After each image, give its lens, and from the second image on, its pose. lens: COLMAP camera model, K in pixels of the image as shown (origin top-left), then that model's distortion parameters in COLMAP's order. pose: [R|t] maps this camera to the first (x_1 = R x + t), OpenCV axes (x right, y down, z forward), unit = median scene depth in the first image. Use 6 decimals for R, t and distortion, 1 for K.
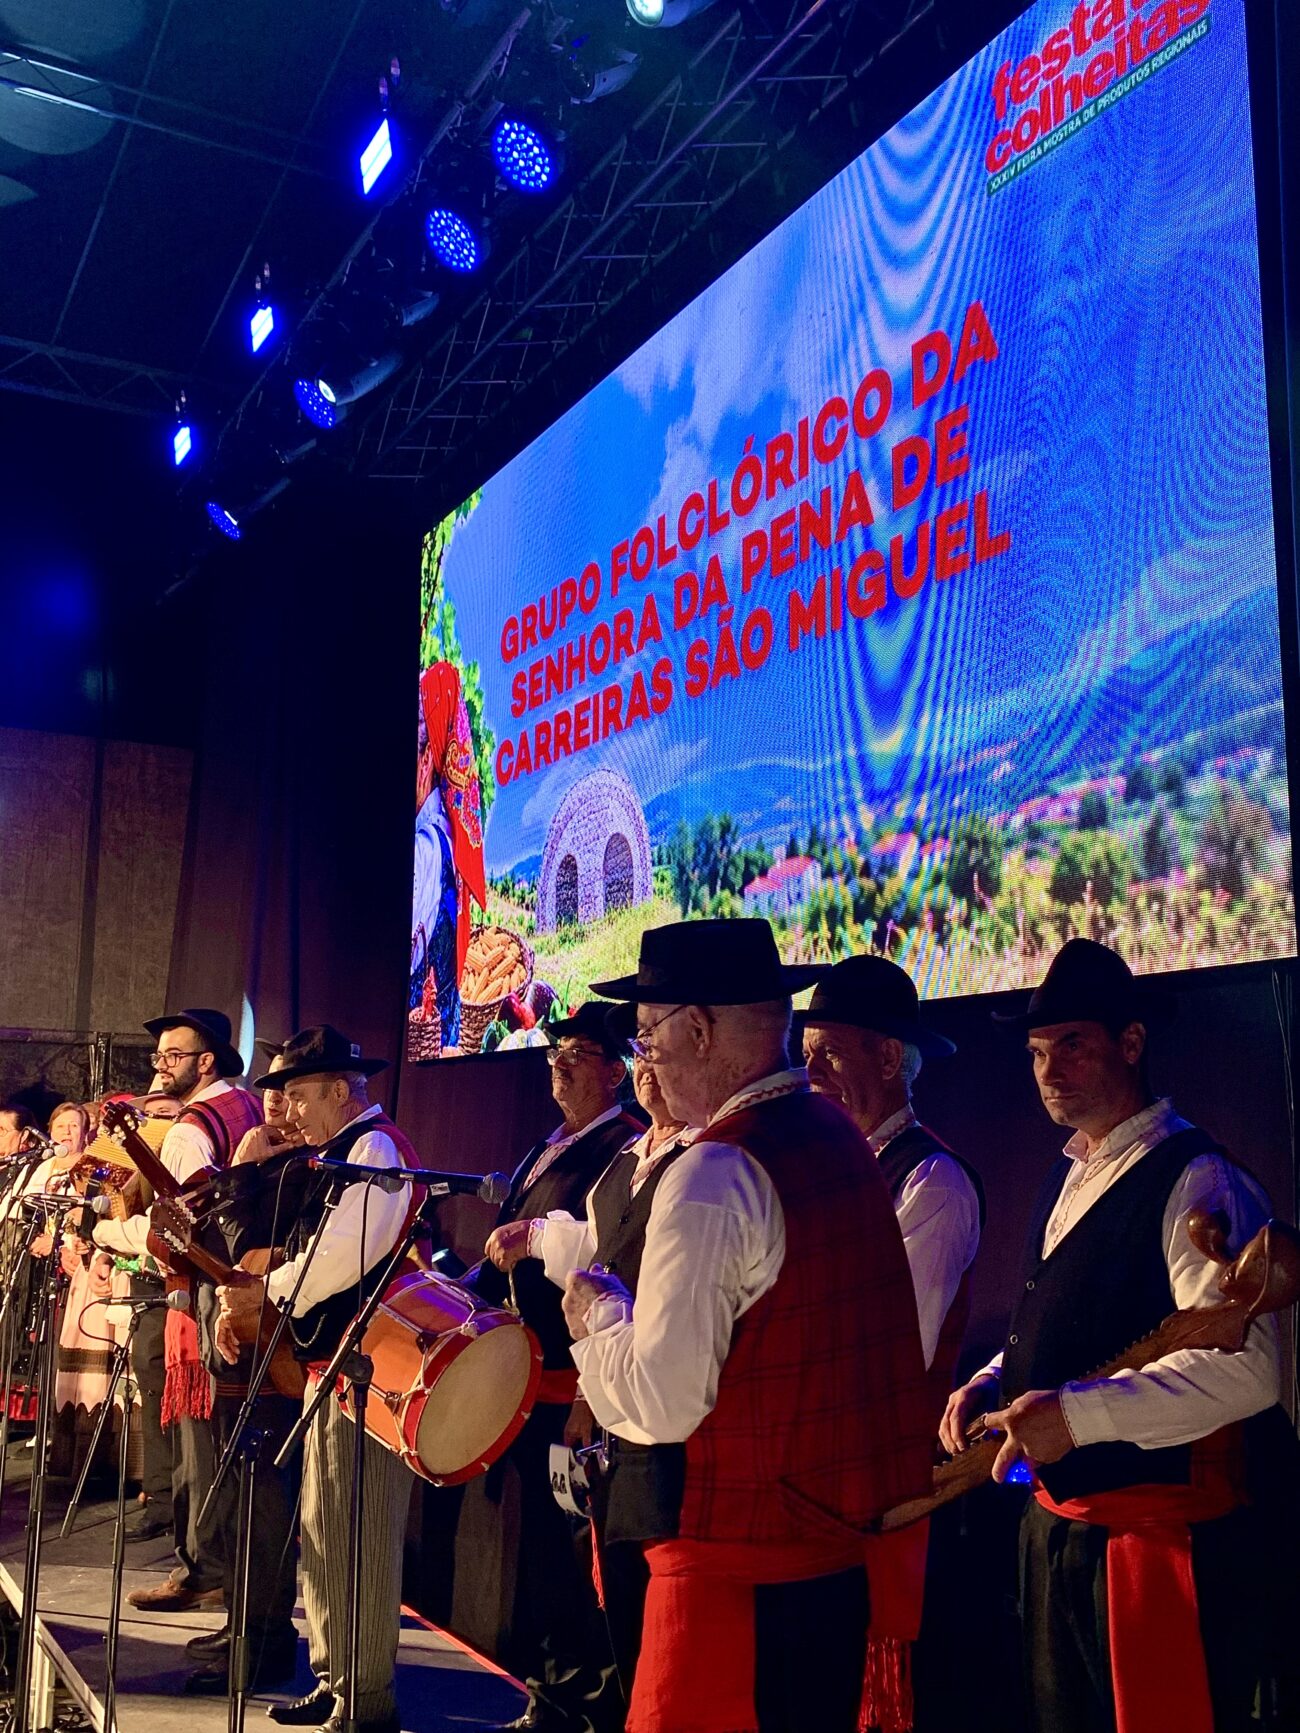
lens RADIAL K [[1670.2, 0, 650.0], [0, 1670.2, 866.5], [0, 0, 1]] dist [0.133240, -0.317558]
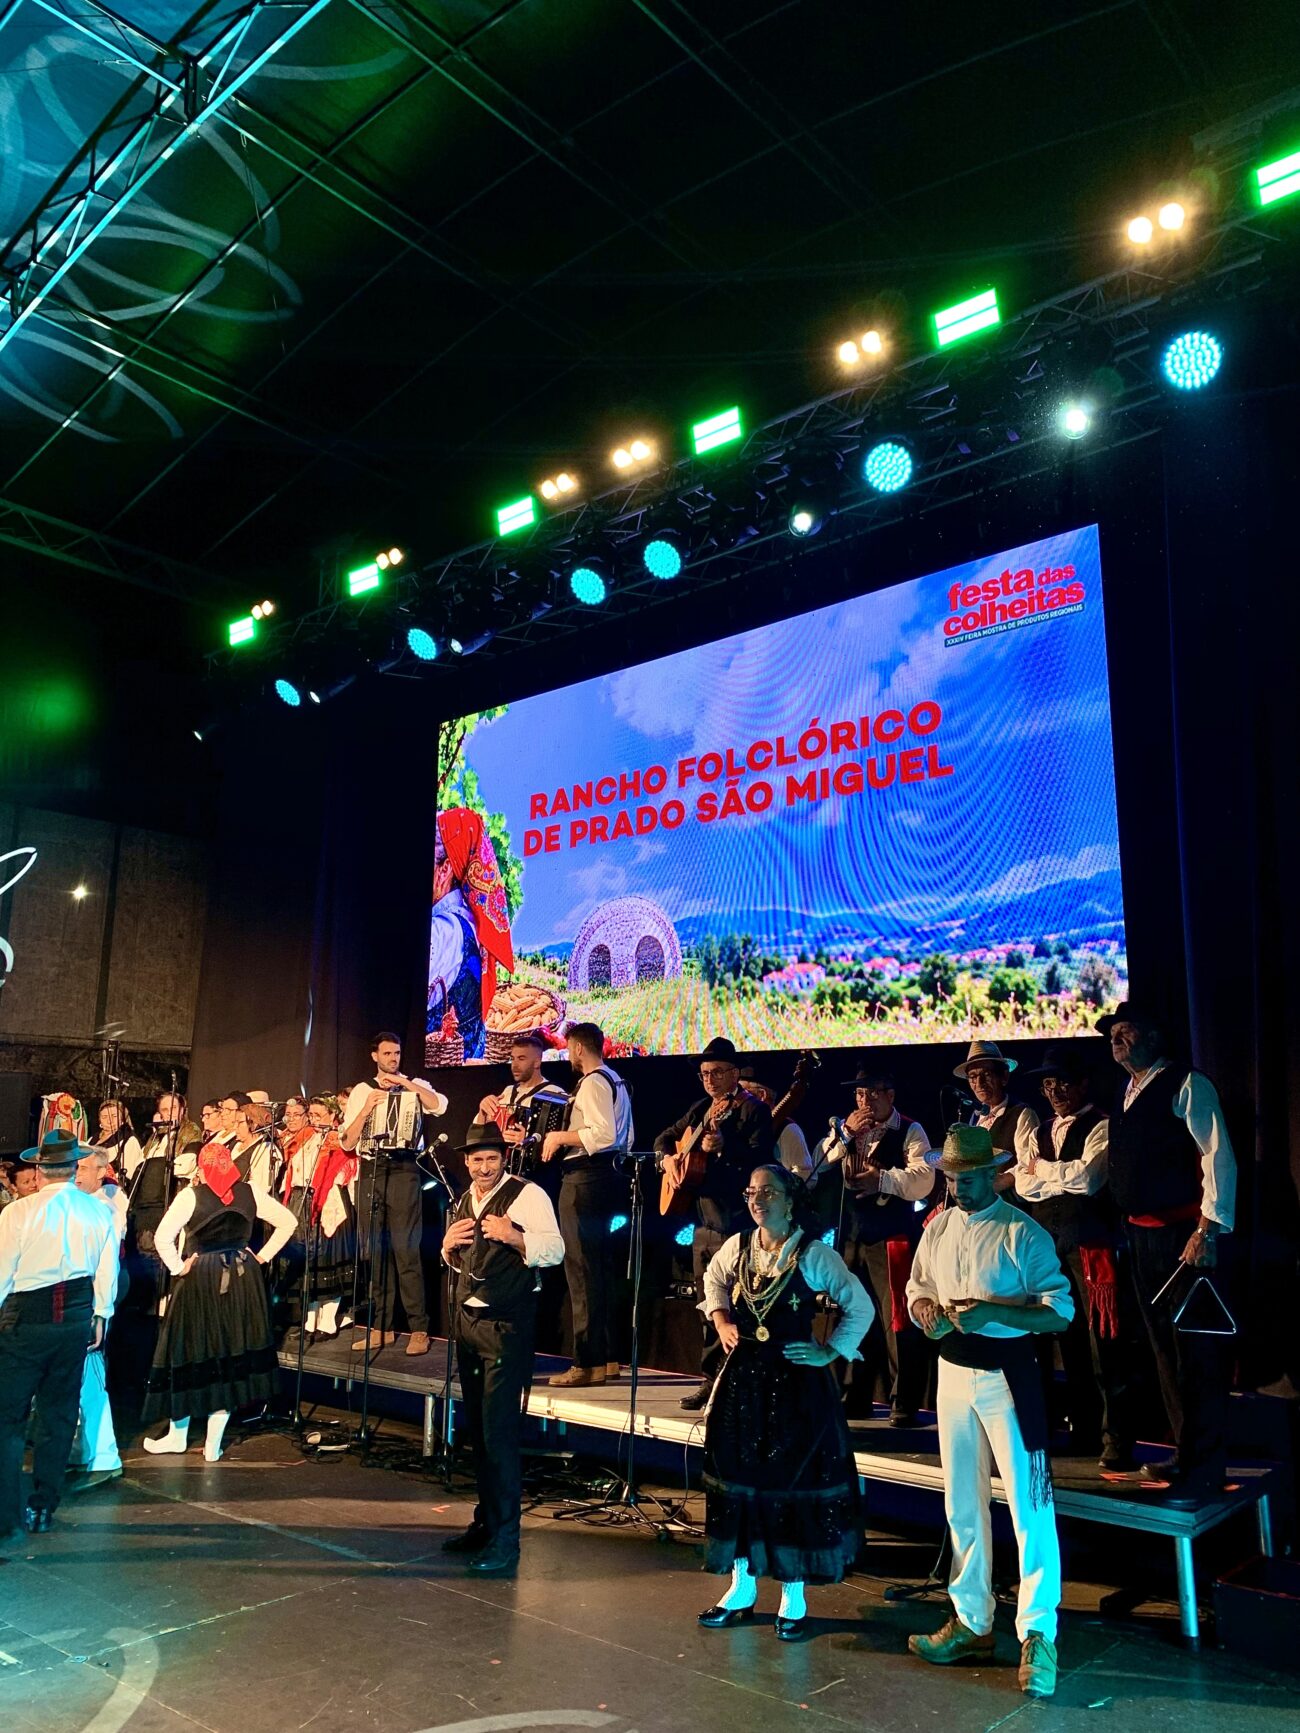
lens RADIAL K [[1339.2, 0, 647.4], [0, 1339.2, 855.0], [0, 0, 1]] dist [0.165302, -0.283072]
pose [[0.938534, 0.077628, 0.336346, -0.485619], [-0.062162, 0.996464, -0.056526, -0.024558], [-0.339545, 0.032143, 0.940040, -0.290899]]
